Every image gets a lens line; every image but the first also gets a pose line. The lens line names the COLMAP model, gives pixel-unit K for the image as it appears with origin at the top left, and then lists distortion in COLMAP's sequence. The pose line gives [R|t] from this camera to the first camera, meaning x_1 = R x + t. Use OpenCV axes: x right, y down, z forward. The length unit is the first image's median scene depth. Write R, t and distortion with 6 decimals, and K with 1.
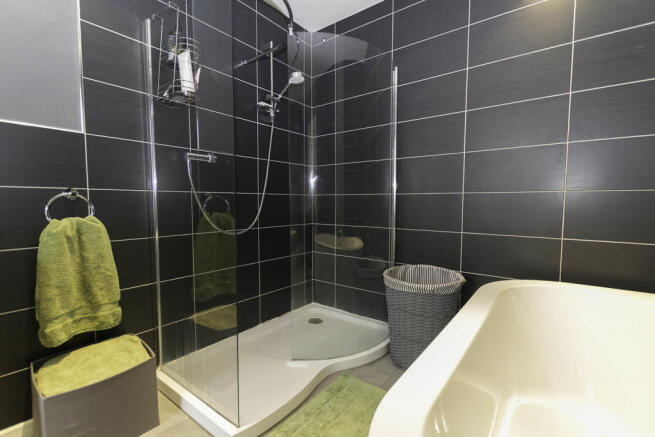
lens RADIAL K [[302.2, 0, 331.2], [0, 302.2, 218.7], [0, 0, 1]] dist [0.017450, -0.000014]
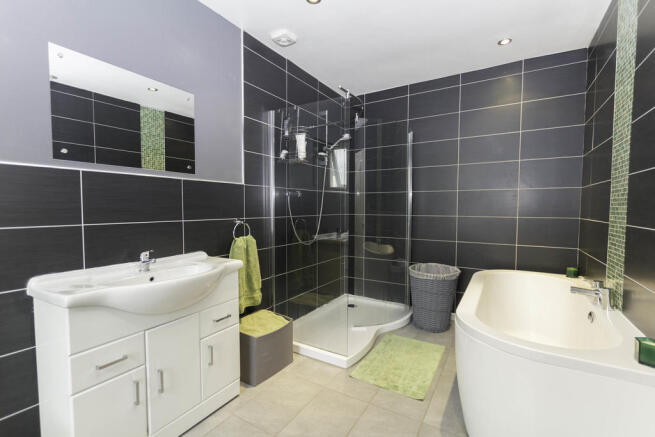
lens RADIAL K [[302.2, 0, 326.8], [0, 302.2, 218.6], [0, 0, 1]] dist [0.017450, -0.000014]
pose [[0.993826, -0.004140, 0.110876, -0.433142], [0.006224, 0.999810, -0.018462, -0.050426], [-0.110779, 0.019038, 0.993663, -0.510517]]
